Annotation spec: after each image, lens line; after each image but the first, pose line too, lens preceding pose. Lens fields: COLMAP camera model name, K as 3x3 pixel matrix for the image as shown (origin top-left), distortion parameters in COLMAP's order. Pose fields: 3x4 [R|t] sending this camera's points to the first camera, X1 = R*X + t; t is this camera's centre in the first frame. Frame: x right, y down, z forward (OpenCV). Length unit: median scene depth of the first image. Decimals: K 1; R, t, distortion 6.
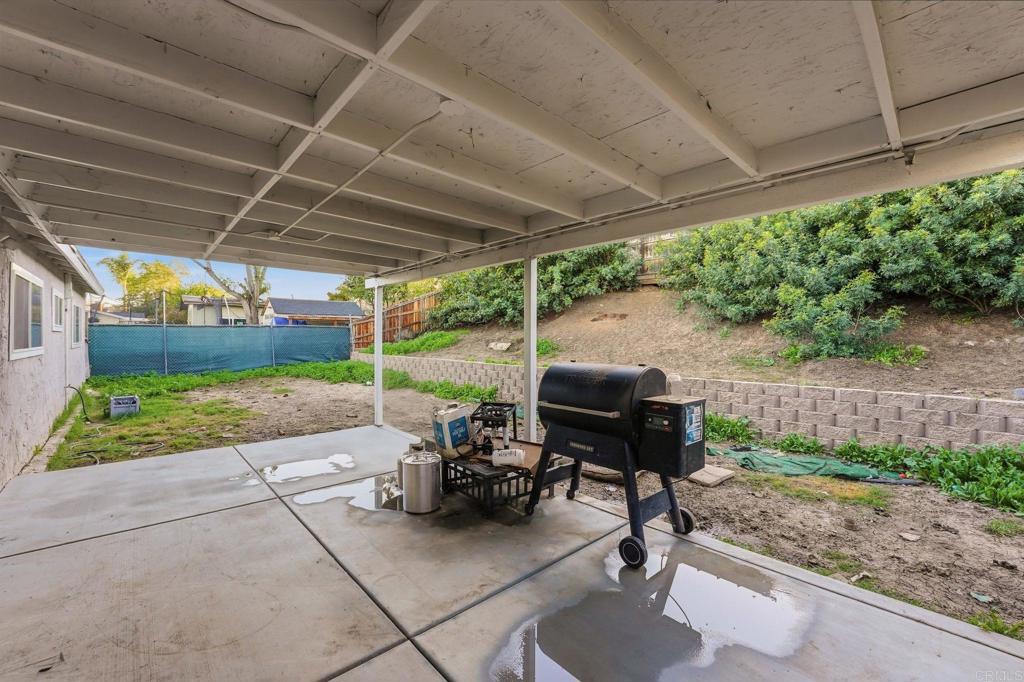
lens RADIAL K [[423.5, 0, 510.1], [0, 423.5, 337.2], [0, 0, 1]] dist [-0.028339, 0.002191]
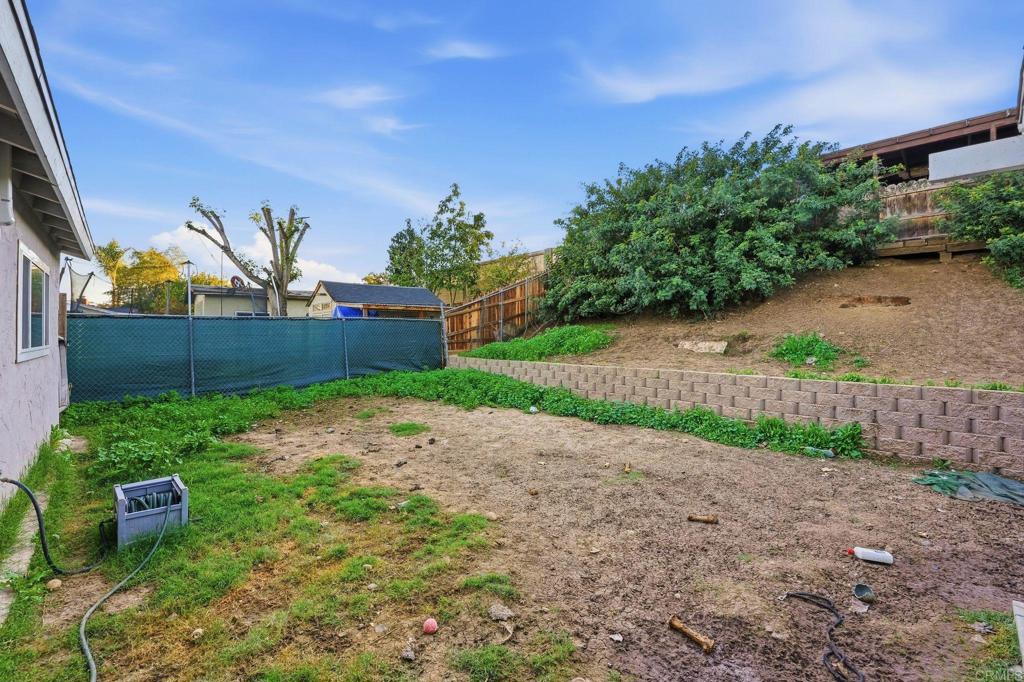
lens RADIAL K [[423.5, 0, 495.8], [0, 423.5, 336.3], [0, 0, 1]] dist [-0.028339, 0.002191]
pose [[0.999986, -0.005334, -0.000245, -0.317112], [0.005334, 0.999983, 0.002298, 0.001297], [0.000232, -0.002299, 0.999997, 0.318501]]
